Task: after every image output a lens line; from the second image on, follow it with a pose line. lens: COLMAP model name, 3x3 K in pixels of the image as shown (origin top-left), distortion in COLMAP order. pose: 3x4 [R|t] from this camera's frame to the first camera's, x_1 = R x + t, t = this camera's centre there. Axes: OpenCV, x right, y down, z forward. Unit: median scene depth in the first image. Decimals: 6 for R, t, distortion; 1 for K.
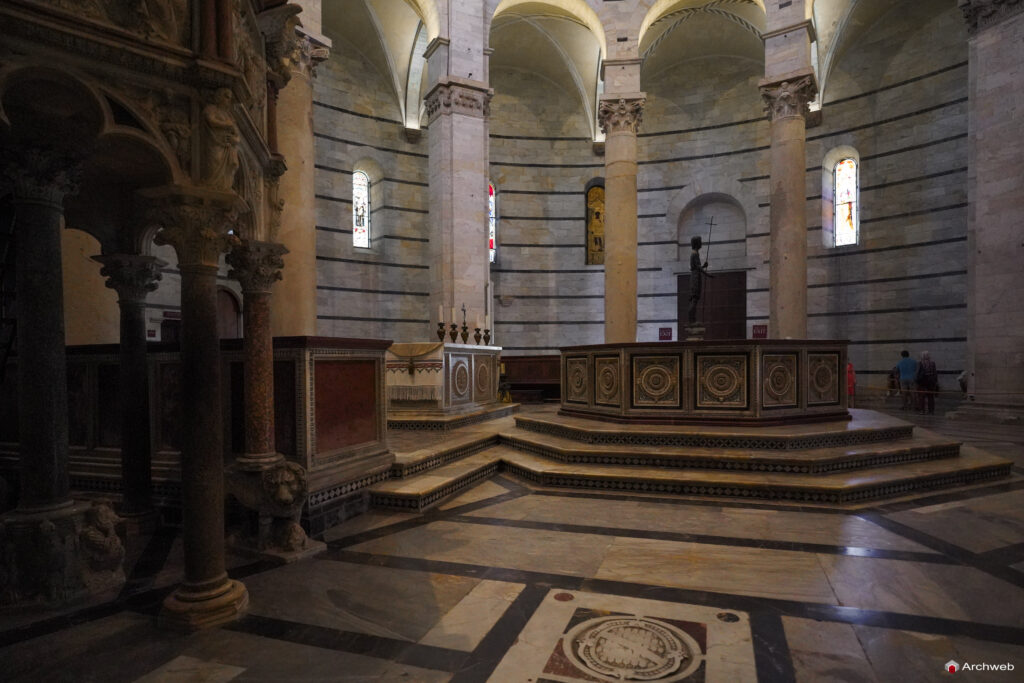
lens RADIAL K [[562.1, 0, 530.1], [0, 562.1, 367.7], [0, 0, 1]] dist [-0.002997, 0.001858]
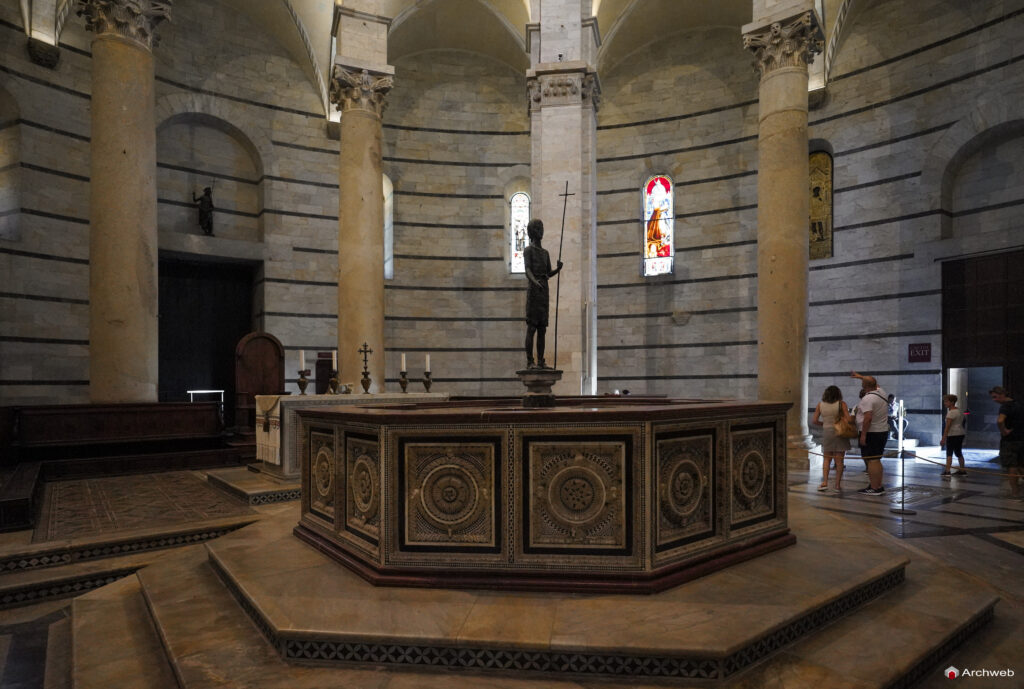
lens RADIAL K [[579.8, 0, 522.9], [0, 579.8, 416.9], [0, 0, 1]] dist [0.000205, -0.004466]
pose [[0.834708, 0.028149, -0.549973, 0.267484], [0.001833, 0.998545, 0.053889, -0.025145], [0.550690, -0.045990, 0.833442, 0.180019]]
